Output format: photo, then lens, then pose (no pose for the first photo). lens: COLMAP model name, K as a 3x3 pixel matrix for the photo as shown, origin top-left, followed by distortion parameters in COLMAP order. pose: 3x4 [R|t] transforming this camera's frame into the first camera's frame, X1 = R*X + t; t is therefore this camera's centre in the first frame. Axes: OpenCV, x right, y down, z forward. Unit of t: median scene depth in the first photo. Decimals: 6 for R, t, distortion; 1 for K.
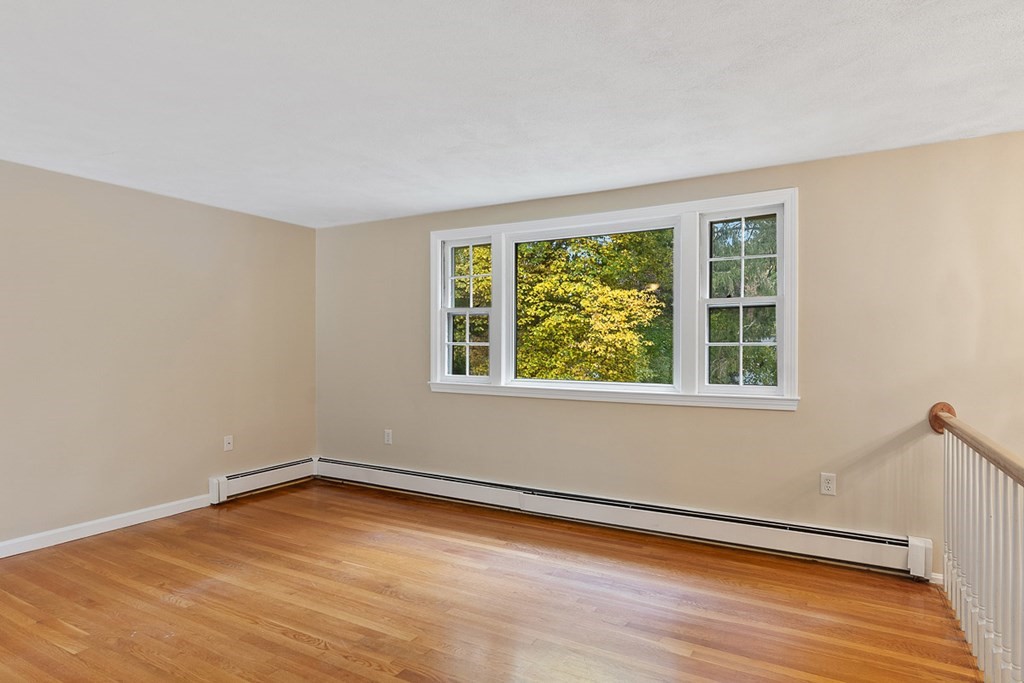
lens RADIAL K [[577.6, 0, 504.9], [0, 577.6, 341.3], [0, 0, 1]] dist [-0.001470, -0.000199]
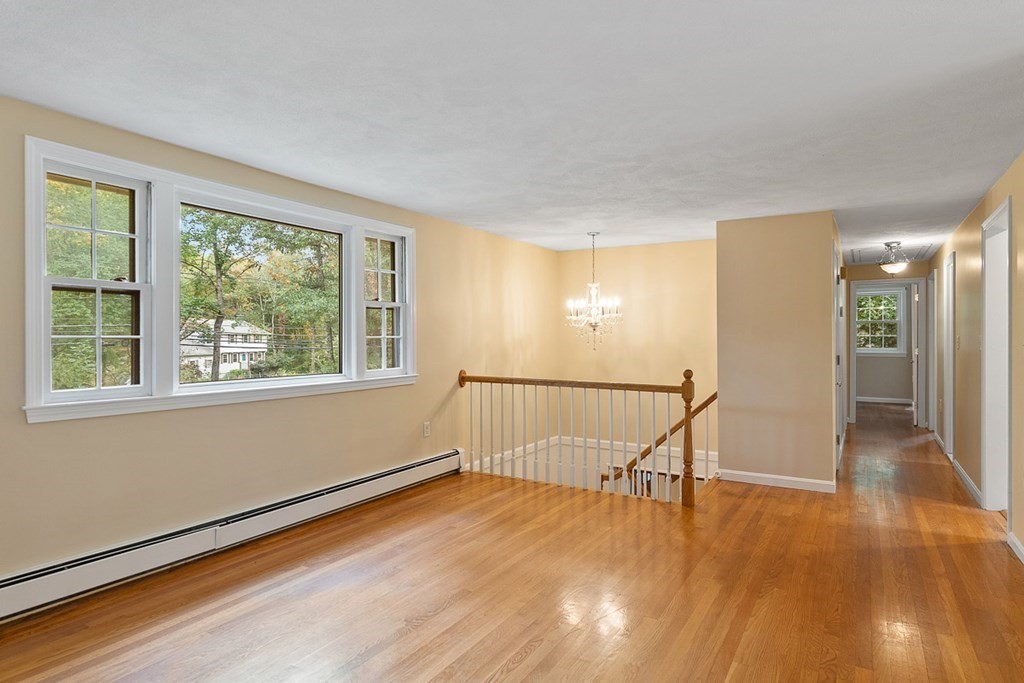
lens RADIAL K [[577.6, 0, 504.9], [0, 577.6, 341.3], [0, 0, 1]] dist [-0.001470, -0.000199]
pose [[0.033643, -0.009510, 0.999389, -0.862731], [-0.001402, 0.999953, 0.009563, 0.001129], [-0.999433, -0.001723, 0.033628, 0.678622]]
